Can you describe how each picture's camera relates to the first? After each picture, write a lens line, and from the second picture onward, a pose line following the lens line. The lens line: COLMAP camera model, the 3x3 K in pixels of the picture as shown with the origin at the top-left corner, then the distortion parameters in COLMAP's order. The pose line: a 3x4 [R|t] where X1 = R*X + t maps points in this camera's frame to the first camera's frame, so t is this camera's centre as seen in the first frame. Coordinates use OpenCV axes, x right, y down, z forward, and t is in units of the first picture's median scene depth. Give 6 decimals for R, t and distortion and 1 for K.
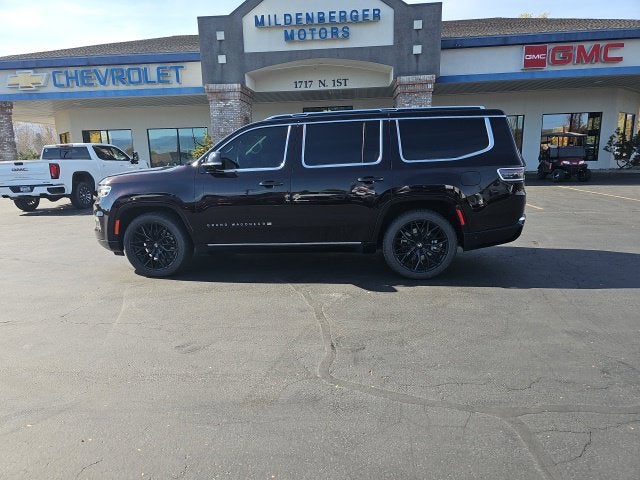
lens RADIAL K [[416.8, 0, 321.6], [0, 416.8, 239.9], [0, 0, 1]] dist [0.057456, -0.046848]
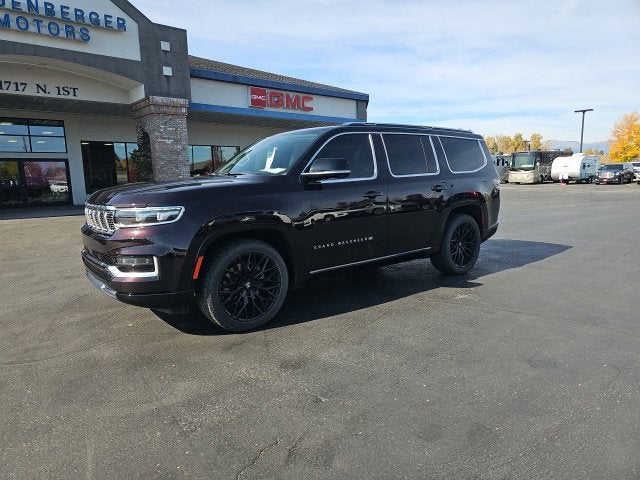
lens RADIAL K [[413.6, 0, 315.2], [0, 413.6, 237.8], [0, 0, 1]] dist [0.055864, -0.045018]
pose [[0.717231, -0.089707, 0.691037, -0.225343], [0.138872, 0.990188, -0.015594, -0.011383], [-0.682857, 0.107150, 0.722651, 0.115738]]
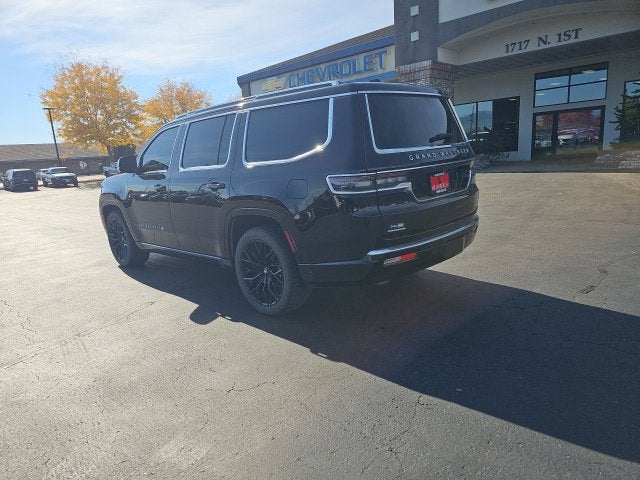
lens RADIAL K [[421.1, 0, 320.4], [0, 421.1, 241.7], [0, 0, 1]] dist [0.055502, -0.048610]
pose [[0.796620, 0.096969, -0.596652, 0.206544], [-0.068975, 0.995184, 0.069648, -0.027579], [0.600532, -0.014329, 0.799472, 0.114262]]
